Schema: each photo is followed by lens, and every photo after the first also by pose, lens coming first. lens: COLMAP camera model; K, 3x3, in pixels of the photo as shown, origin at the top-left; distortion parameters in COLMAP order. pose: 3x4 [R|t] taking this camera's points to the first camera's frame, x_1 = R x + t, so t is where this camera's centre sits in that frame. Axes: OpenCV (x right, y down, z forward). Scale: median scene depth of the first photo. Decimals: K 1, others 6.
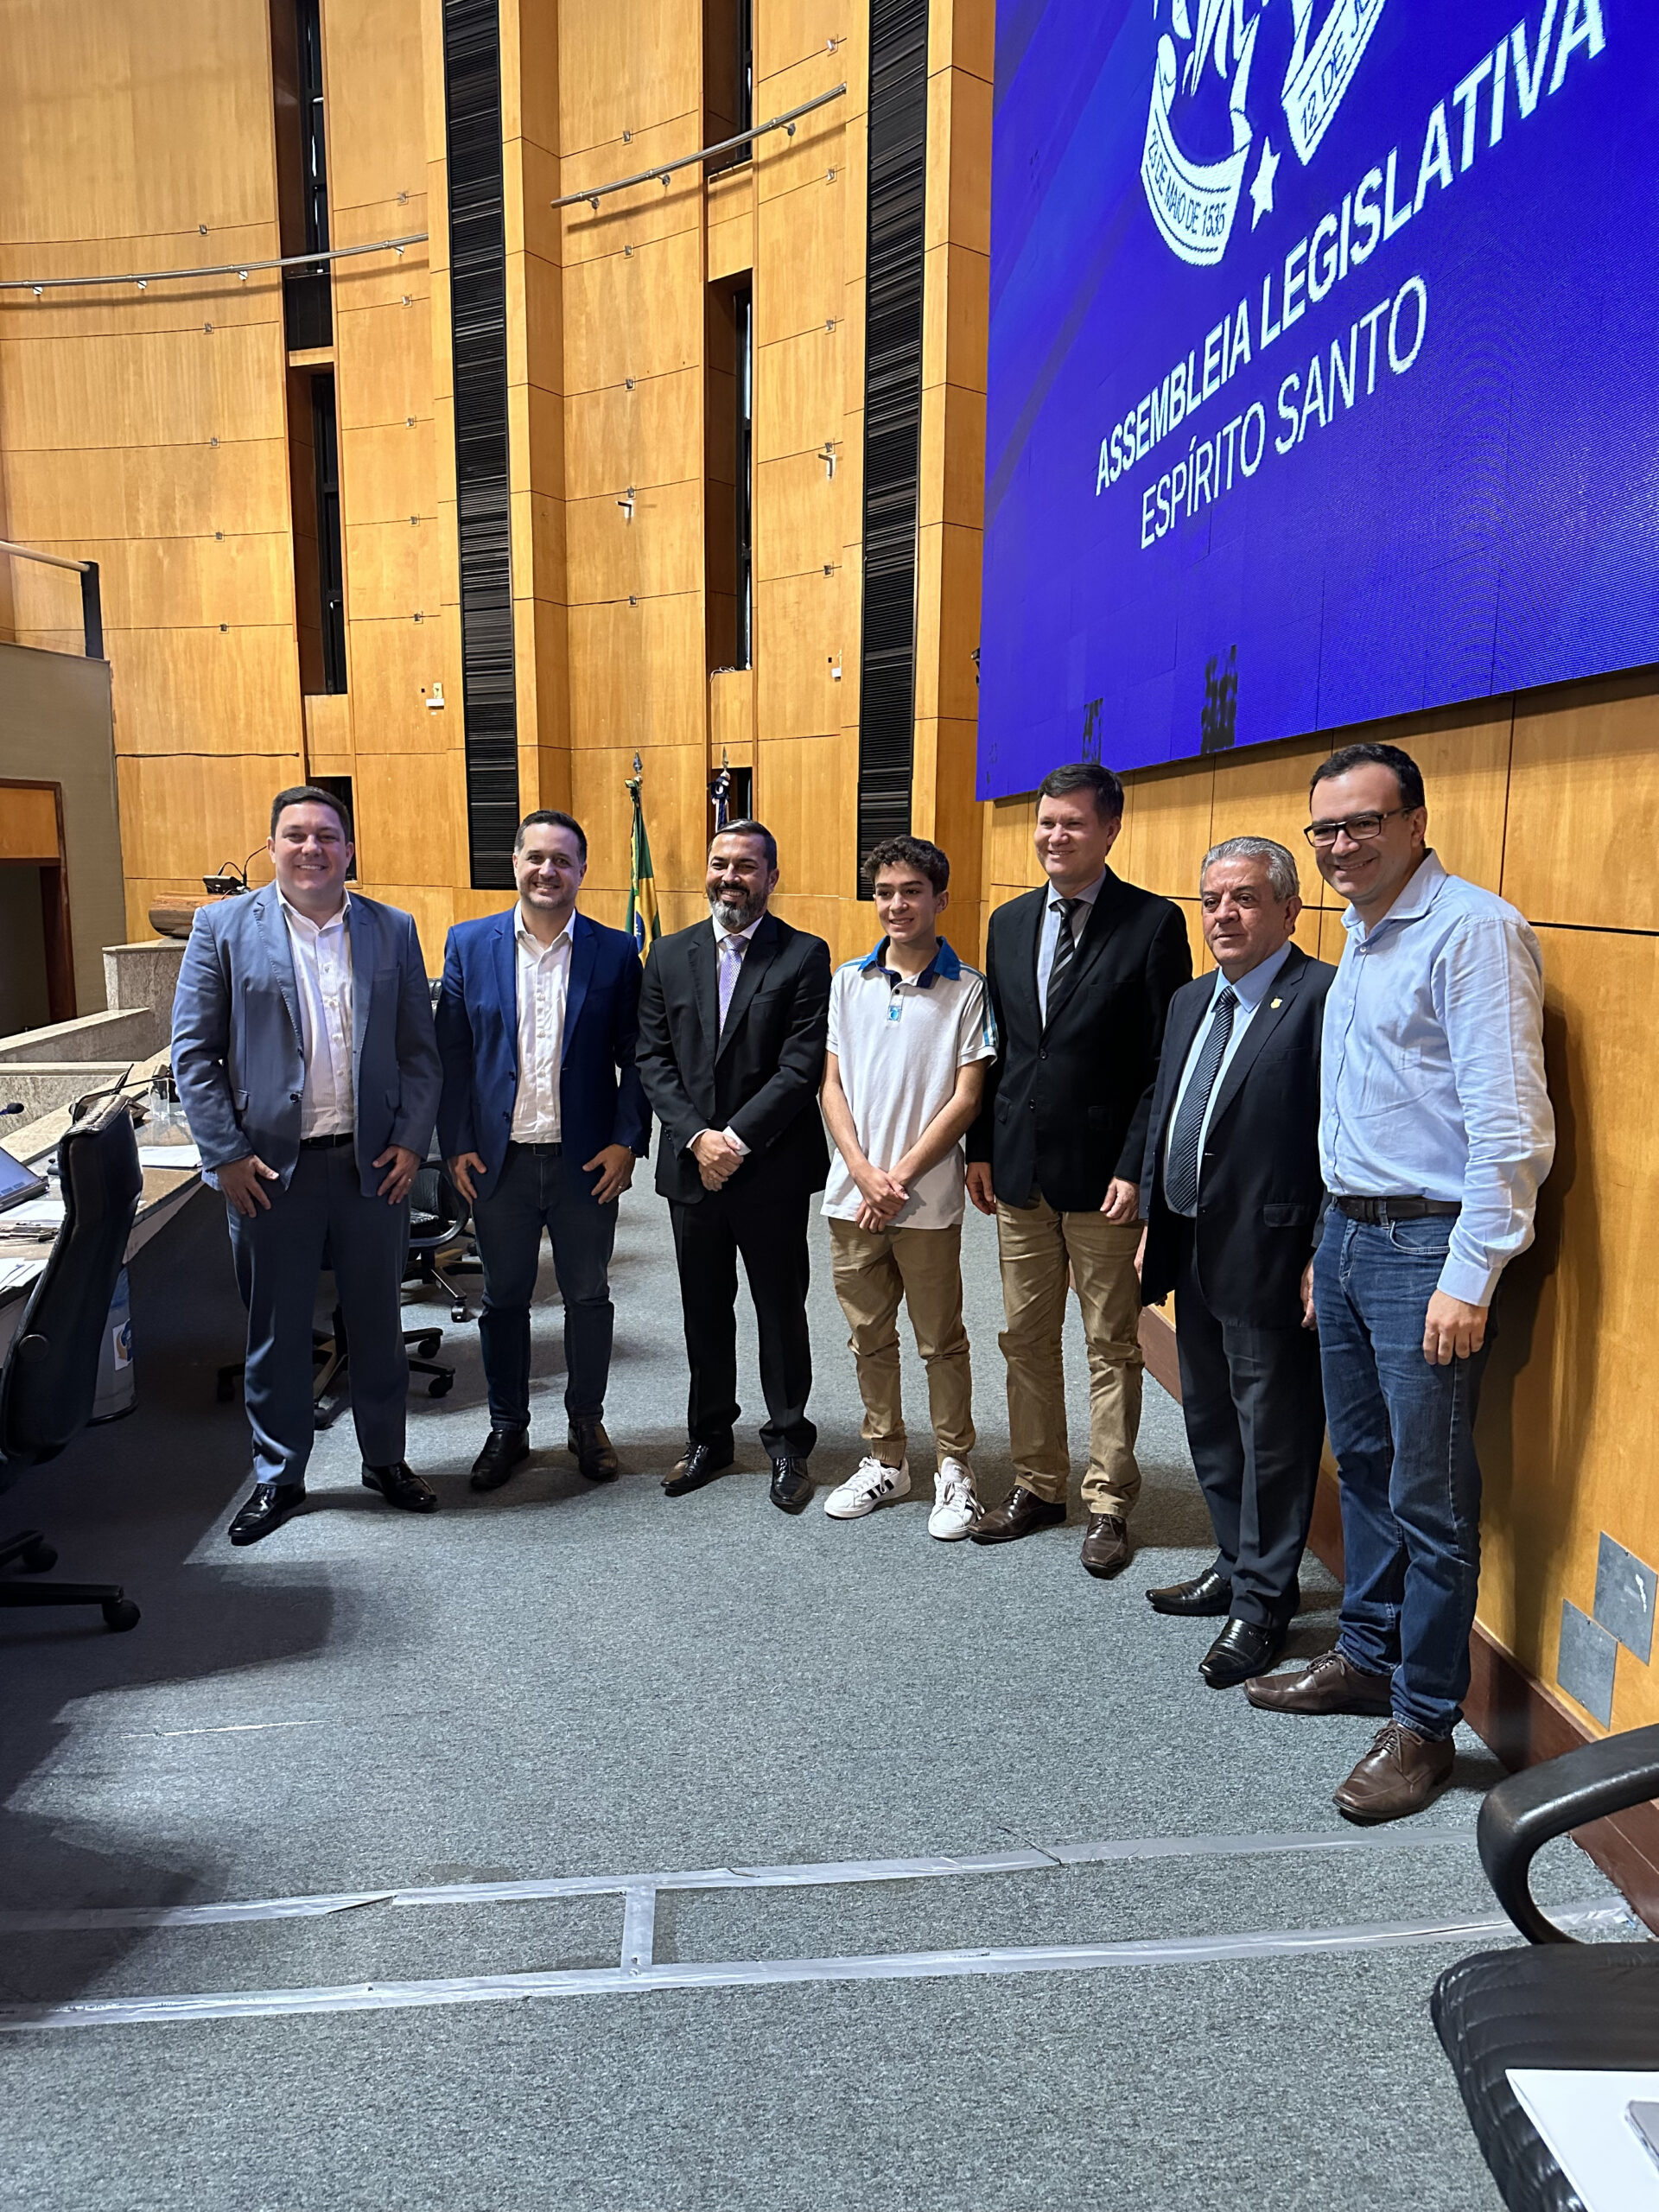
lens RADIAL K [[1554.5, 0, 821.9], [0, 1554.5, 1162.9], [0, 0, 1]] dist [0.051258, -0.075770]
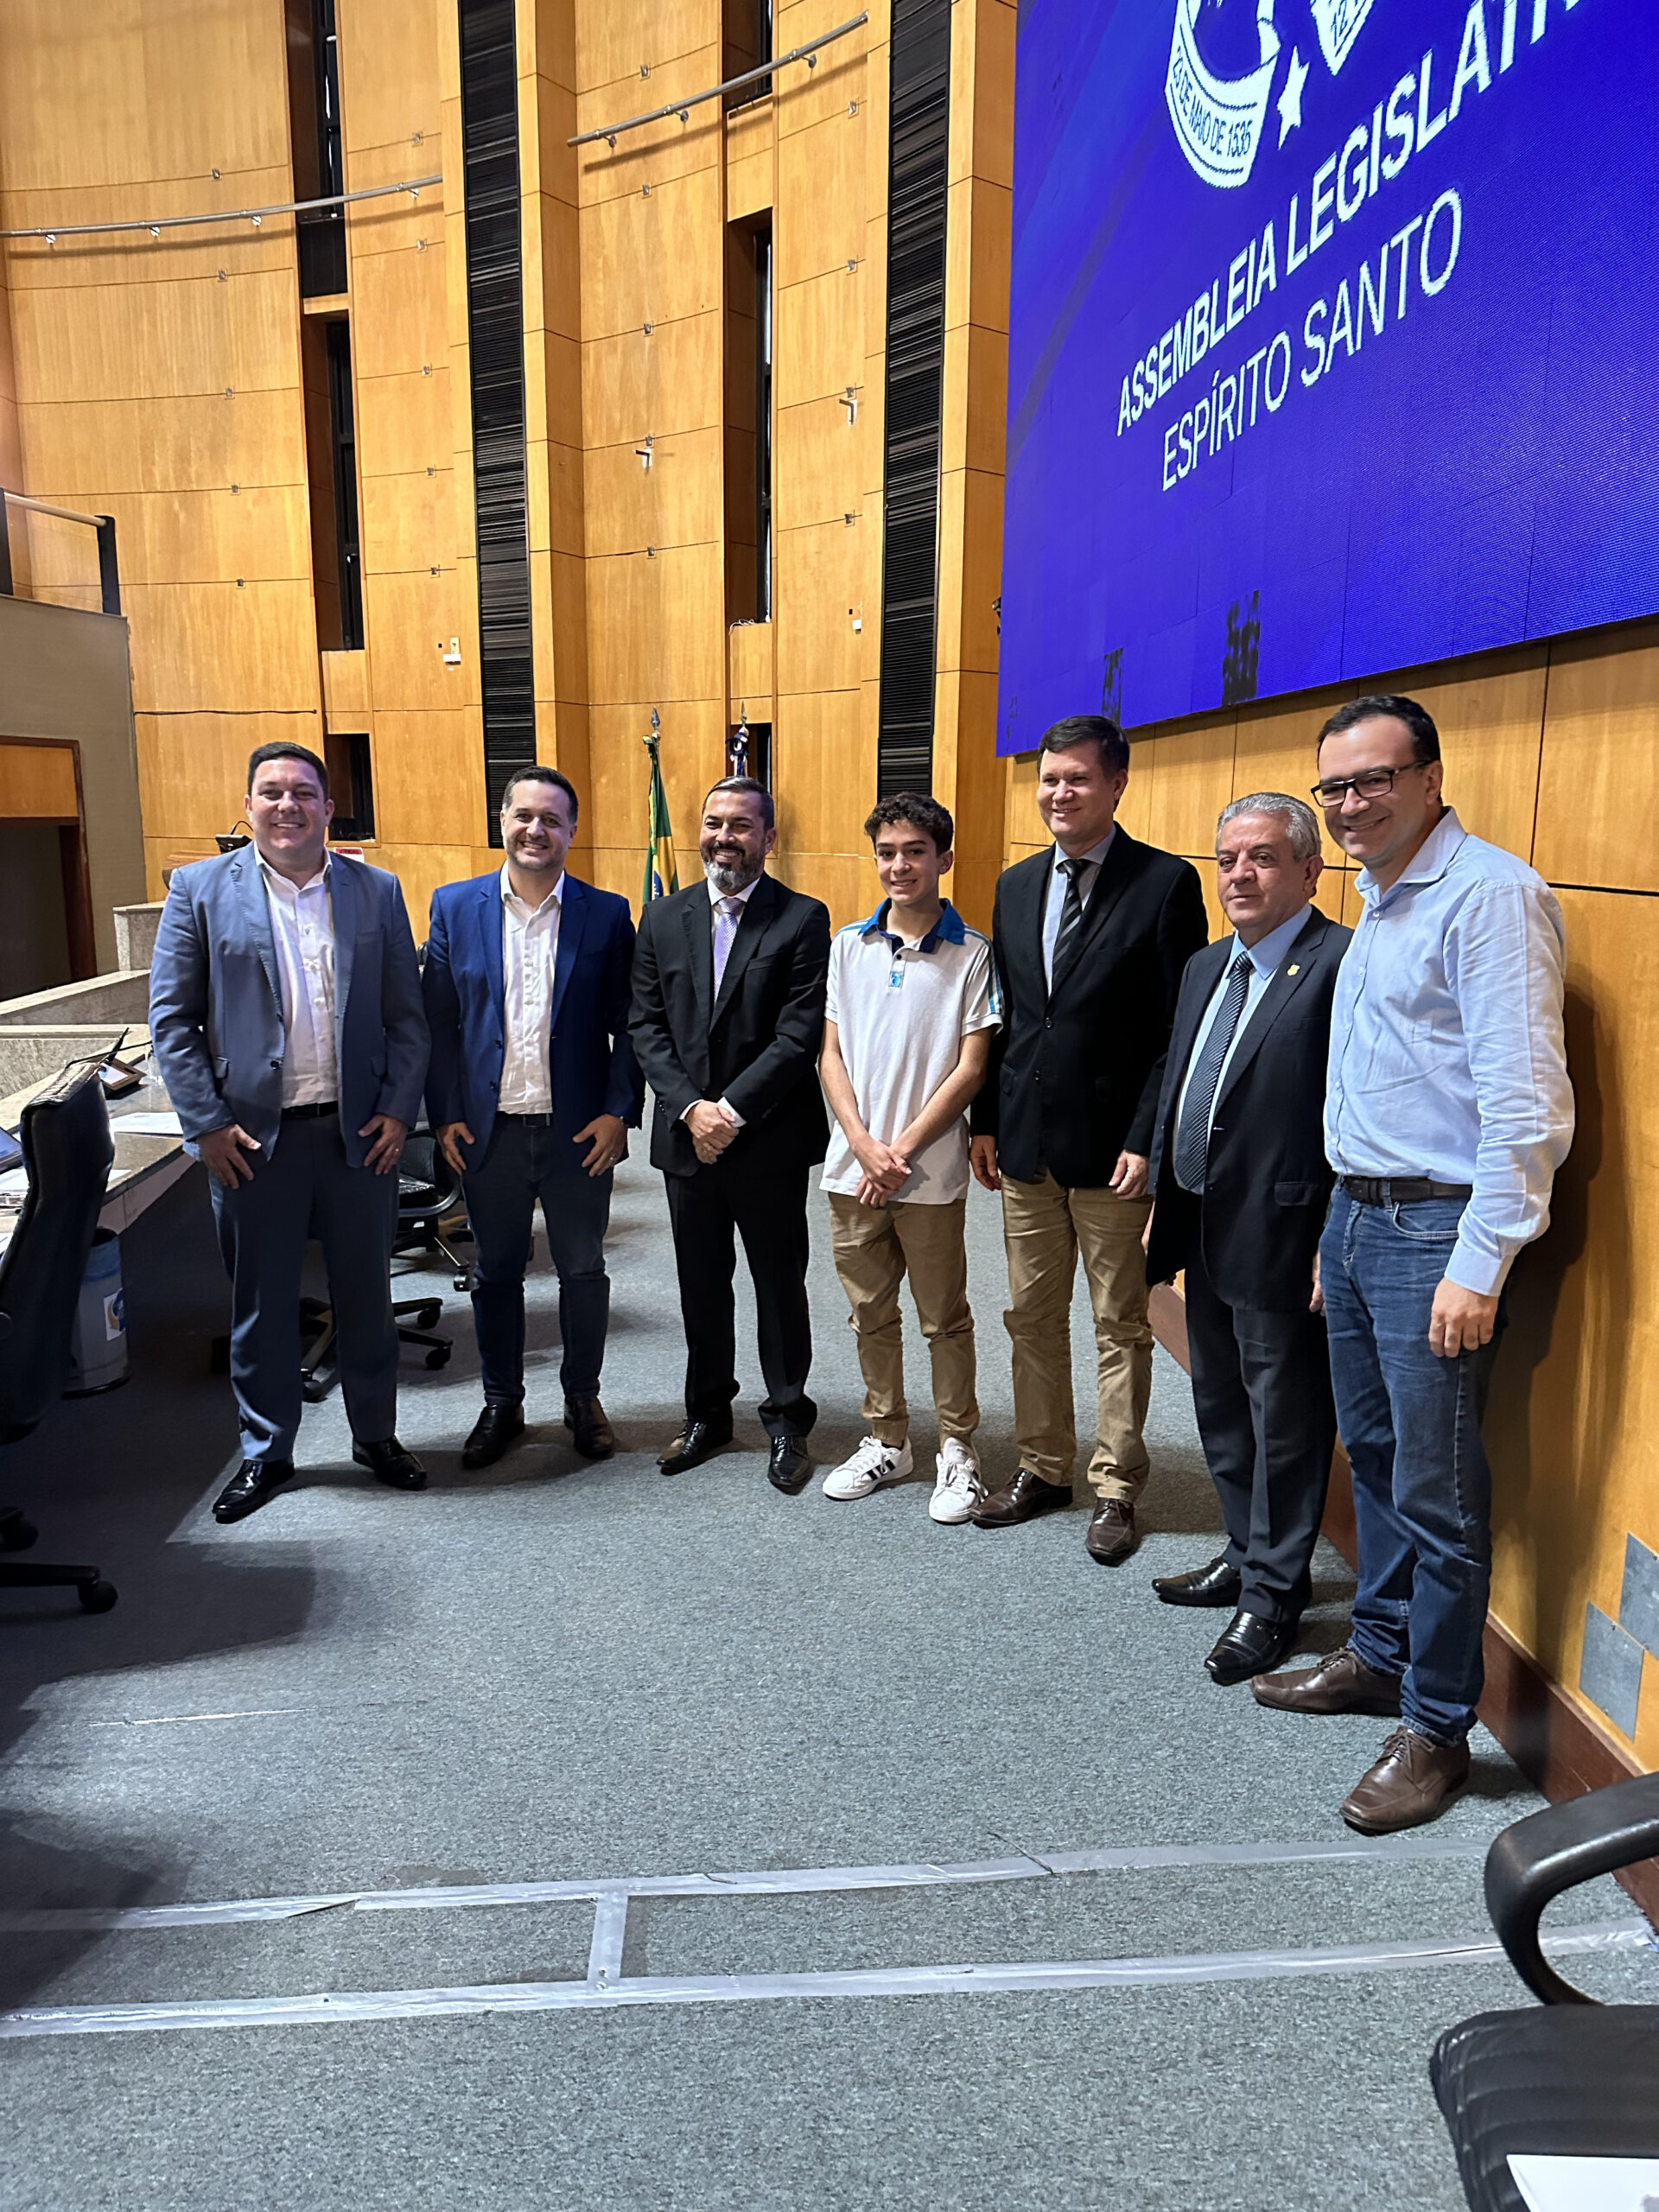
lens RADIAL K [[1551.5, 0, 819.3], [0, 1551.5, 1163.1], [0, 0, 1]] dist [0.044629, -0.063048]
pose [[0.999764, 0.003686, -0.021392, 0.015823], [-0.003117, 0.999642, 0.026589, -0.006171], [0.021483, -0.026516, 0.999418, 0.029503]]
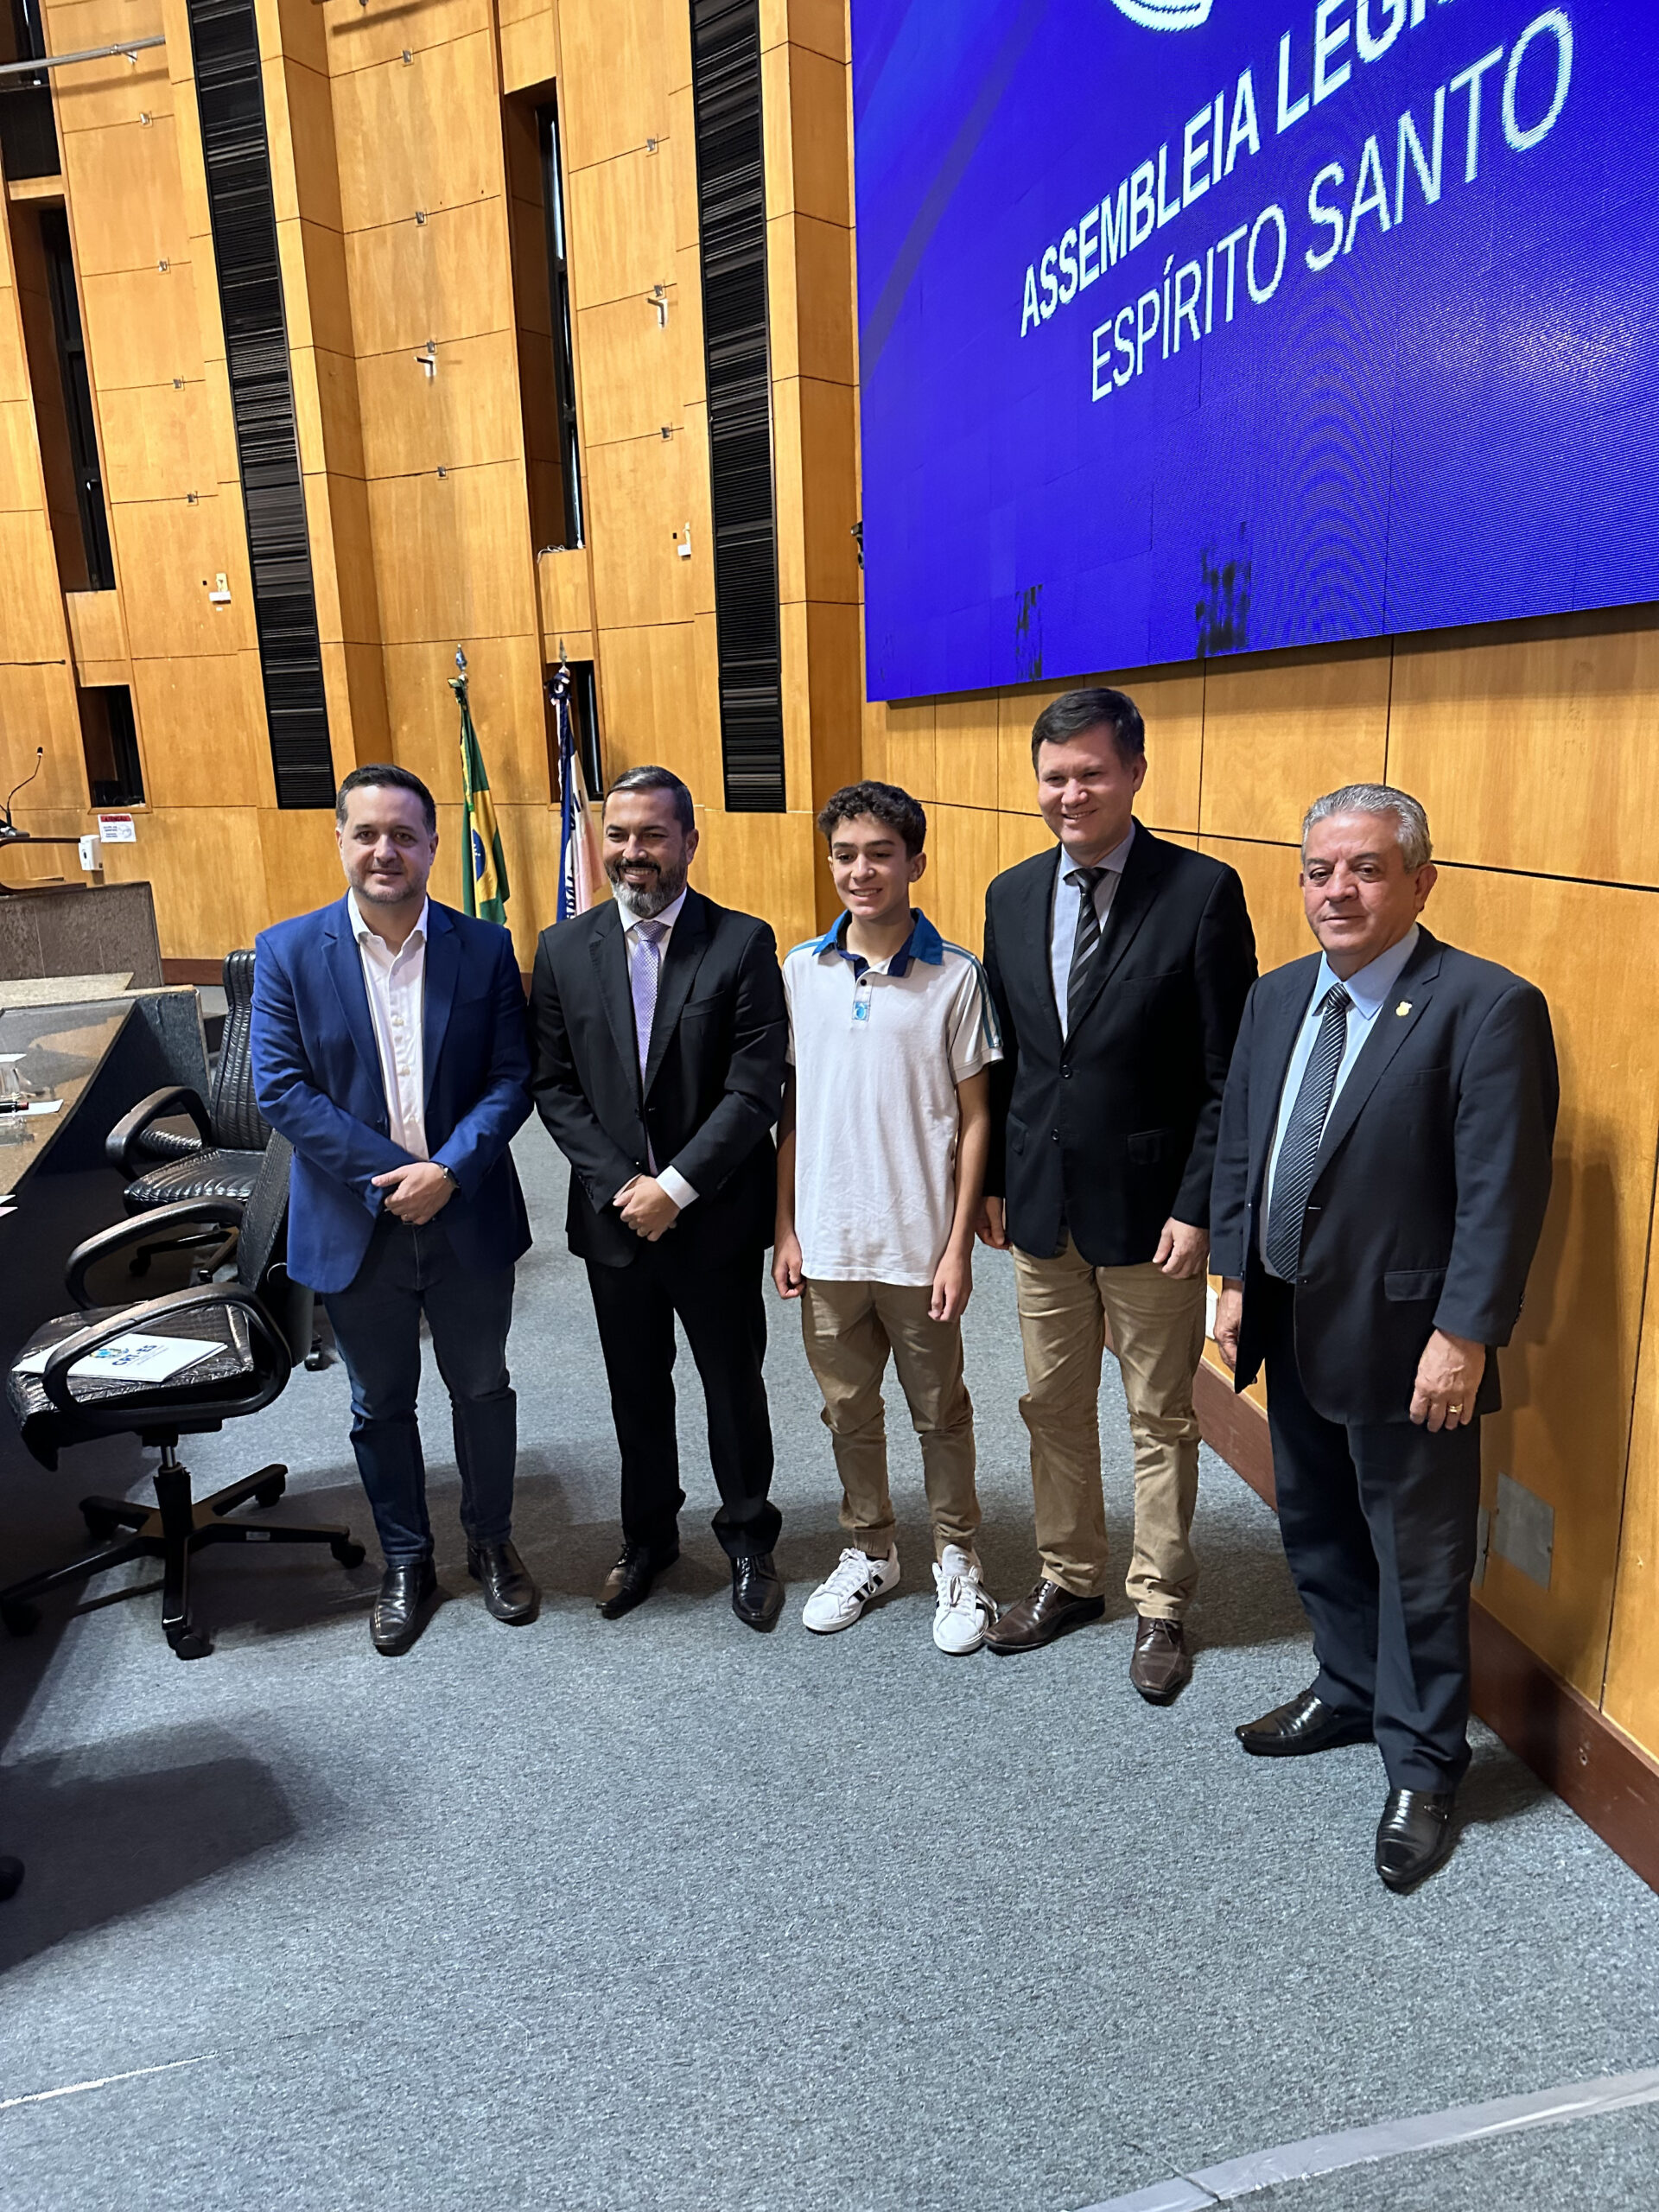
lens RADIAL K [[1560.4, 0, 840.6], [0, 1560.4, 1165.3], [0, 0, 1]] dist [0.000040, -0.004988]
pose [[0.992017, -0.066430, 0.107185, -0.041197], [0.057971, 0.995092, 0.080194, -0.064985], [-0.111986, -0.073340, 0.991000, 0.170752]]
